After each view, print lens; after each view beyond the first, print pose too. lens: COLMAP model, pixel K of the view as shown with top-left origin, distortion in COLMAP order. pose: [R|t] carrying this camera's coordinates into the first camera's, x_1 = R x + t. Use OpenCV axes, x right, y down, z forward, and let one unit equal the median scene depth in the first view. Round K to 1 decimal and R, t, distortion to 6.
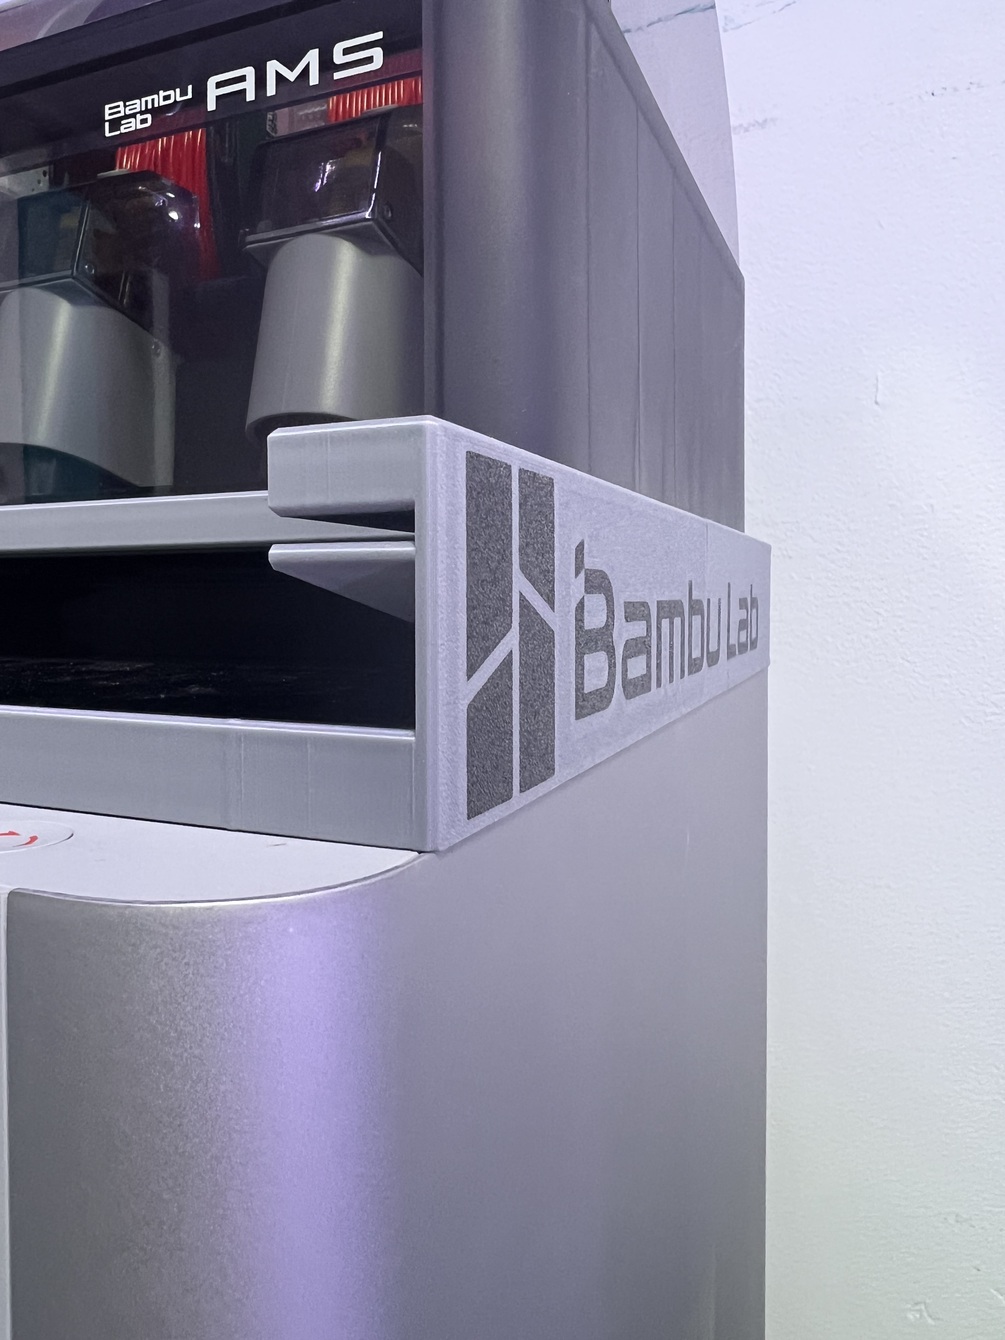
lens RADIAL K [[1026.3, 0, 412.3], [0, 1026.3, 610.9], [0, 0, 1]] dist [0.038531, -0.054394]
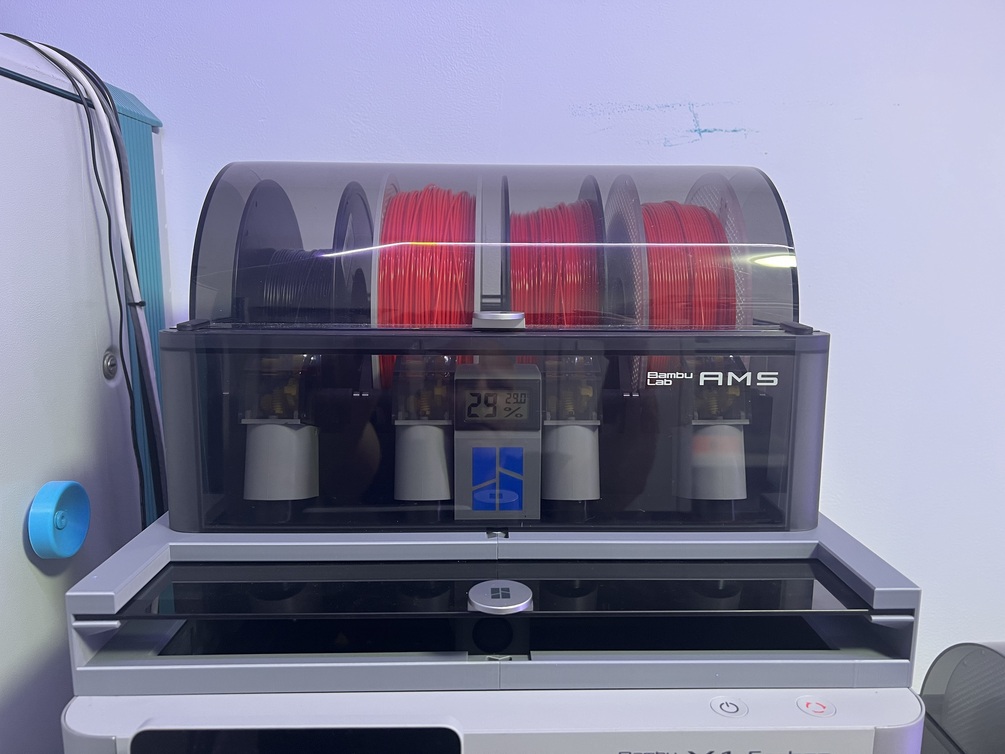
lens RADIAL K [[769.7, 0, 506.9], [0, 769.7, 375.6], [0, 0, 1]] dist [0.038531, -0.054394]
pose [[0.892625, -0.061299, 0.446613, -1.506741], [0.000280, 0.990787, 0.135429, -0.784327], [-0.450800, -0.120763, 0.884418, -0.472568]]
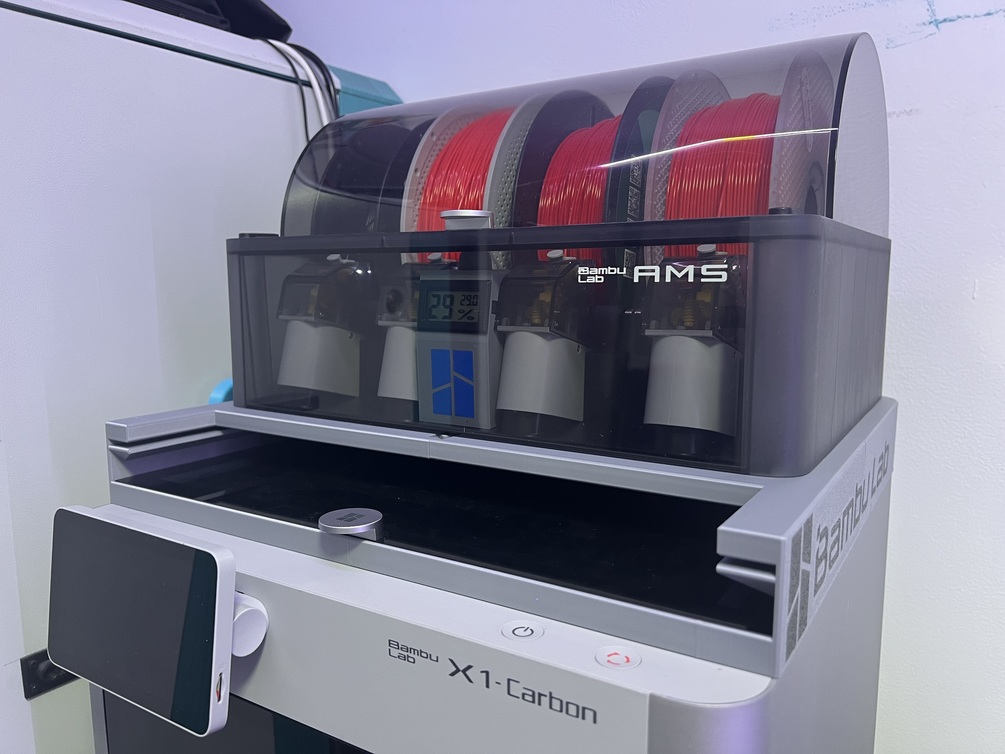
lens RADIAL K [[769.7, 0, 503.6], [0, 769.7, 388.7], [0, 0, 1]] dist [0.038531, -0.054394]
pose [[0.992378, 0.016586, -0.122108, -0.274641], [-0.001324, 0.992279, 0.124018, -0.474617], [0.123222, -0.122911, 0.984738, -0.642574]]
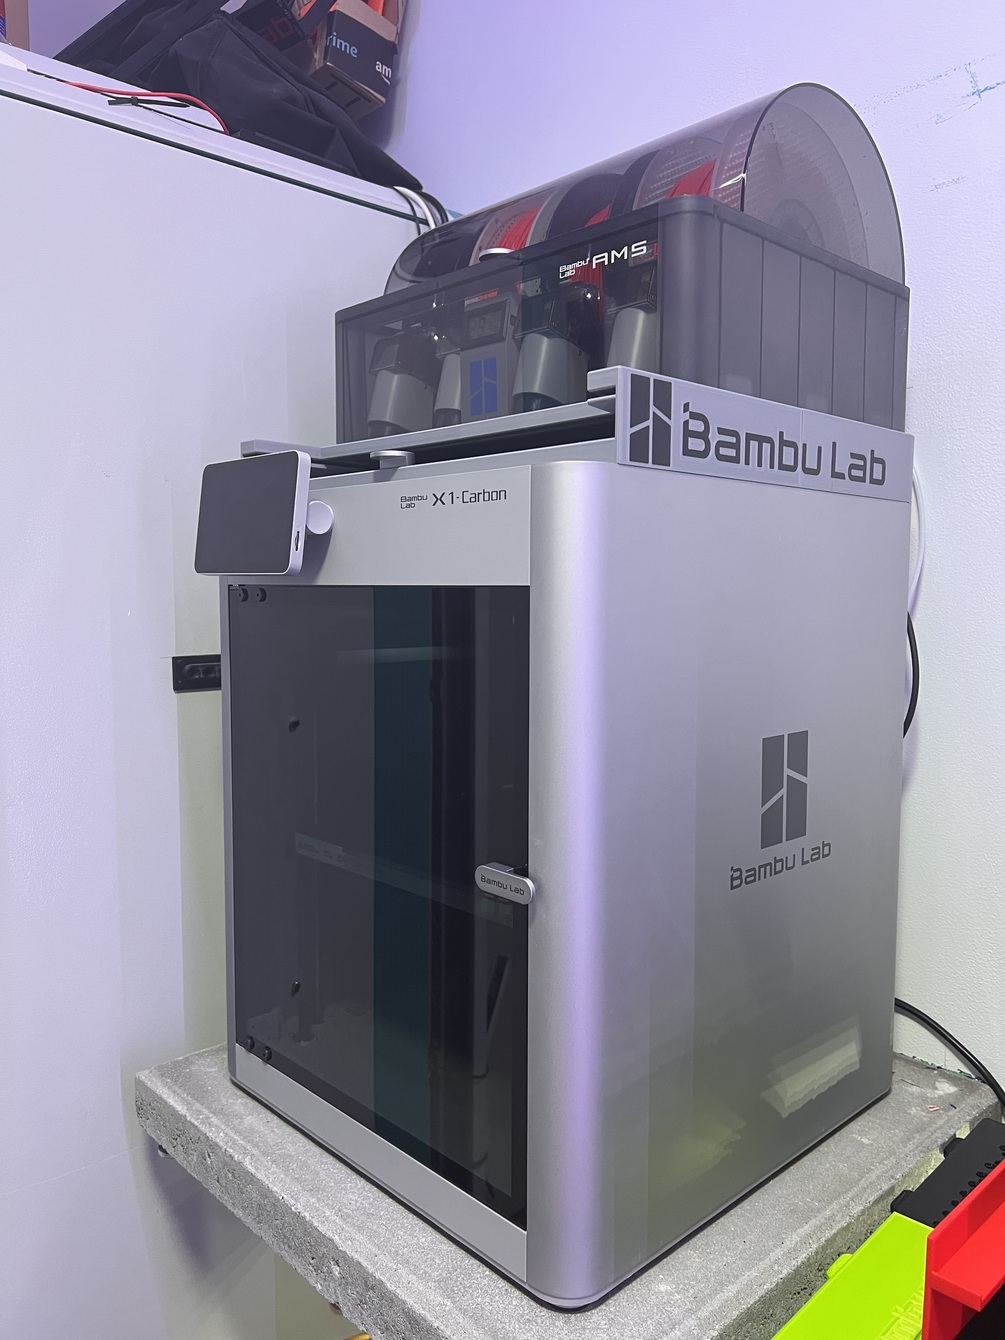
lens RADIAL K [[1026.3, 0, 494.2], [0, 1026.3, 689.4], [0, 0, 1]] dist [0.038531, -0.054394]
pose [[0.930083, 0.040897, -0.365065, 0.672122], [-0.013712, 0.996956, 0.076752, 0.493094], [0.367093, -0.066380, 0.927813, -1.932467]]
